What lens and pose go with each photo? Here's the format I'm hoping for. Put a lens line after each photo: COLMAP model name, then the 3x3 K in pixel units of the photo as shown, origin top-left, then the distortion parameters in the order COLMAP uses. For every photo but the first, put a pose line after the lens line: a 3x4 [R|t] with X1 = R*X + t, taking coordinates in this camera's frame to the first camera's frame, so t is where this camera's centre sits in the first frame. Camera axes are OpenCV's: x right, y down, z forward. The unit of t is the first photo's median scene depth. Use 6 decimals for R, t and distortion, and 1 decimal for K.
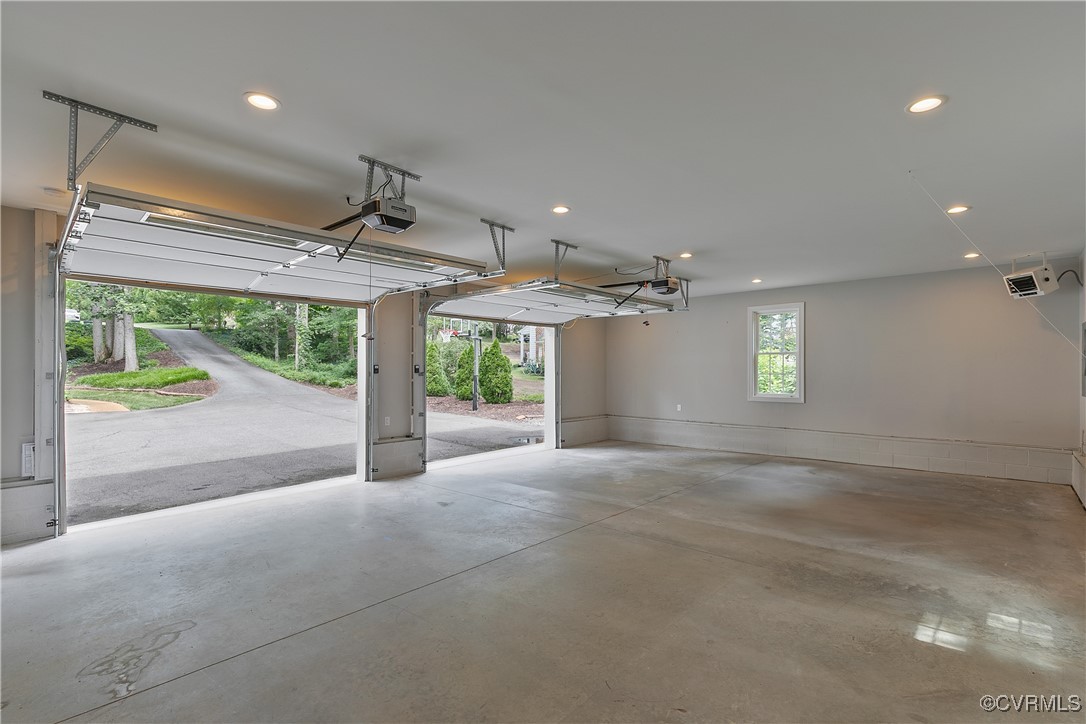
lens RADIAL K [[485.2, 0, 559.1], [0, 485.2, 372.7], [0, 0, 1]] dist [-0.001449, -0.000309]
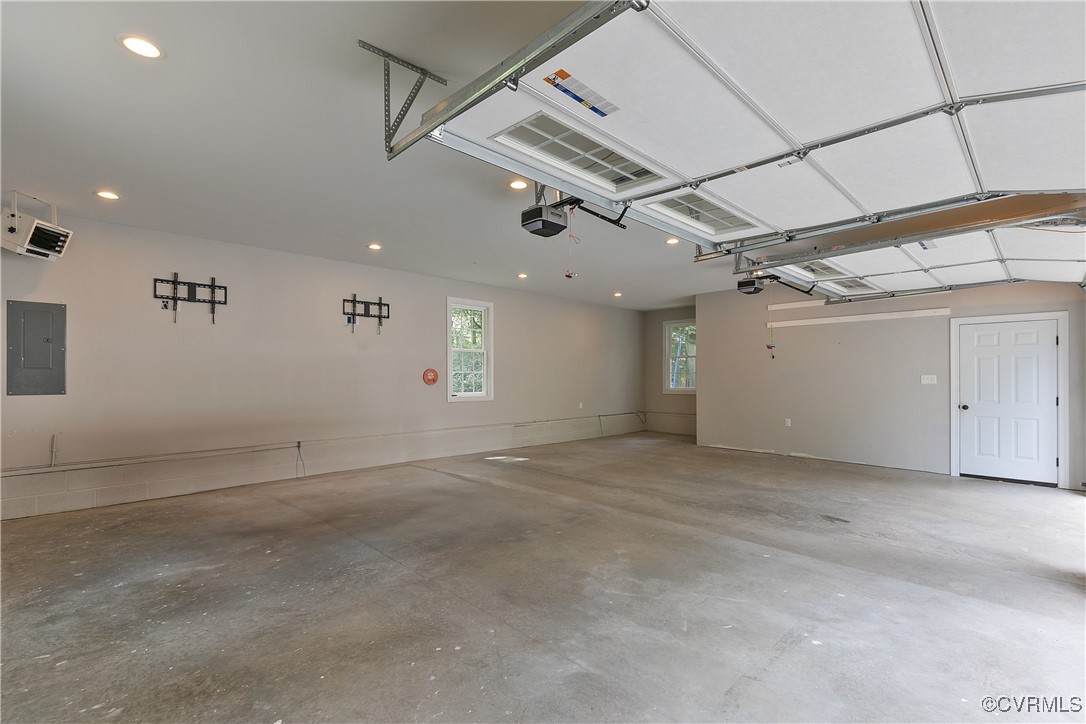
lens RADIAL K [[485.2, 0, 559.1], [0, 485.2, 372.7], [0, 0, 1]] dist [-0.001449, -0.000309]
pose [[-0.998980, -0.000534, 0.045155, 0.212636], [-0.001010, 0.999944, -0.010517, 0.029086], [-0.045147, -0.010552, -0.998925, 1.970193]]
